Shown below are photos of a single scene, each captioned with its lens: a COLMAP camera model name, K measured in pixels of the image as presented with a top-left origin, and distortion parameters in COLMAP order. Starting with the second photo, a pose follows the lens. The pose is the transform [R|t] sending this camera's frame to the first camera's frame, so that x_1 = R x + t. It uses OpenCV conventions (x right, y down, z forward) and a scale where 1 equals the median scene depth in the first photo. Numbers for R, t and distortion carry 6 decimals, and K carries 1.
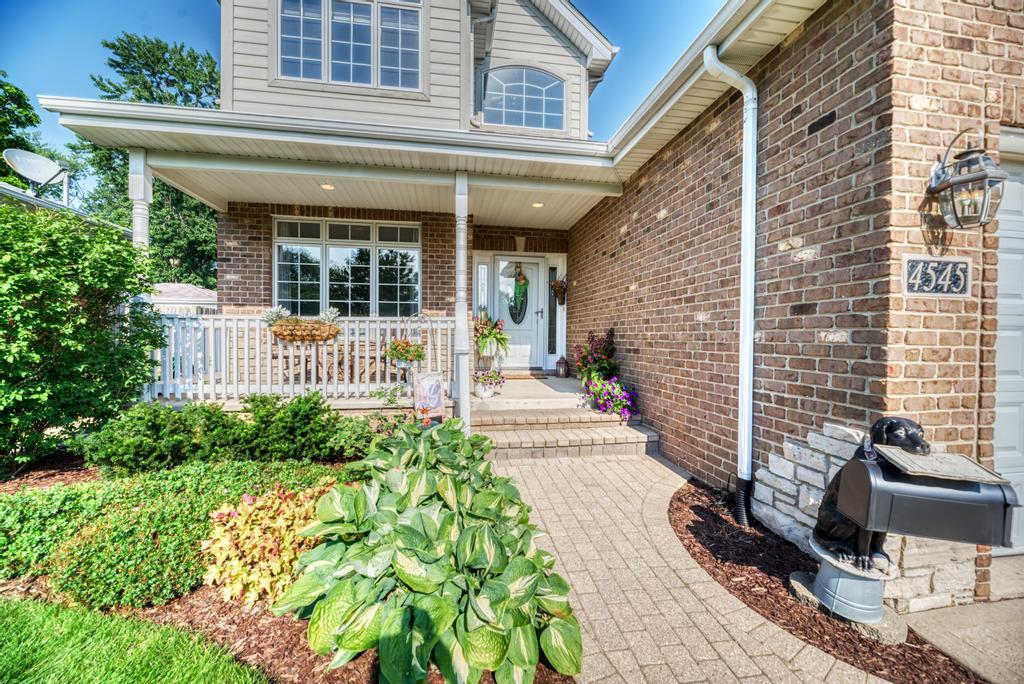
lens RADIAL K [[416.4, 0, 512.5], [0, 416.4, 341.9], [0, 0, 1]] dist [0.002924, -0.000558]
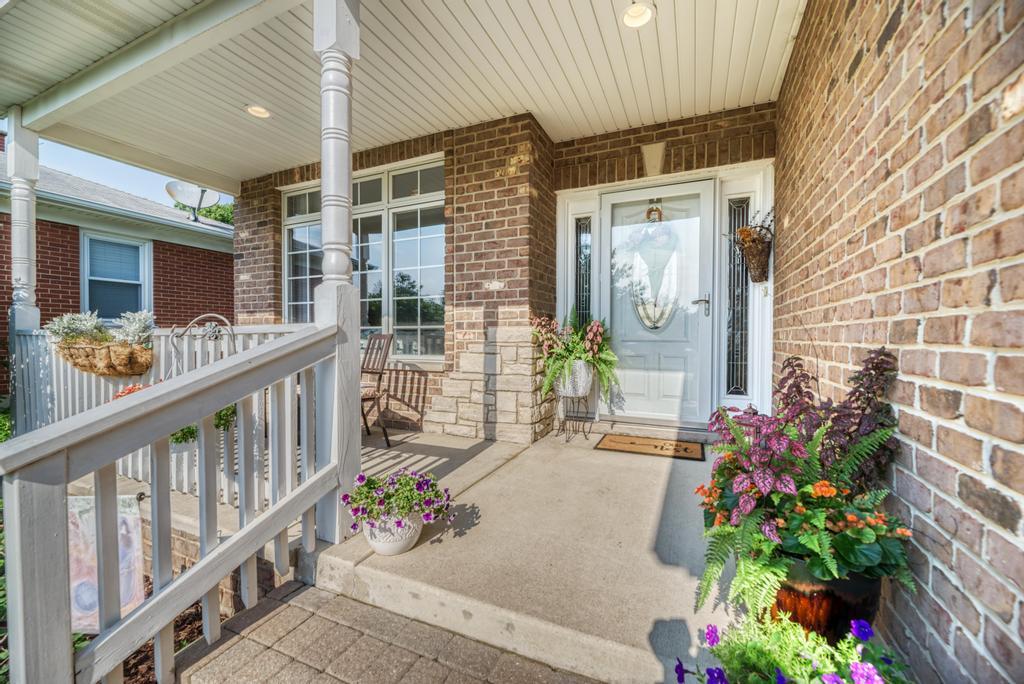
lens RADIAL K [[416.4, 0, 511.0], [0, 416.4, 340.8], [0, 0, 1]] dist [0.002924, -0.000558]
pose [[0.834438, -0.002349, -0.551097, 0.161546], [0.000034, 0.999991, -0.004211, -0.031048], [0.551102, 0.003496, 0.834431, 0.581338]]
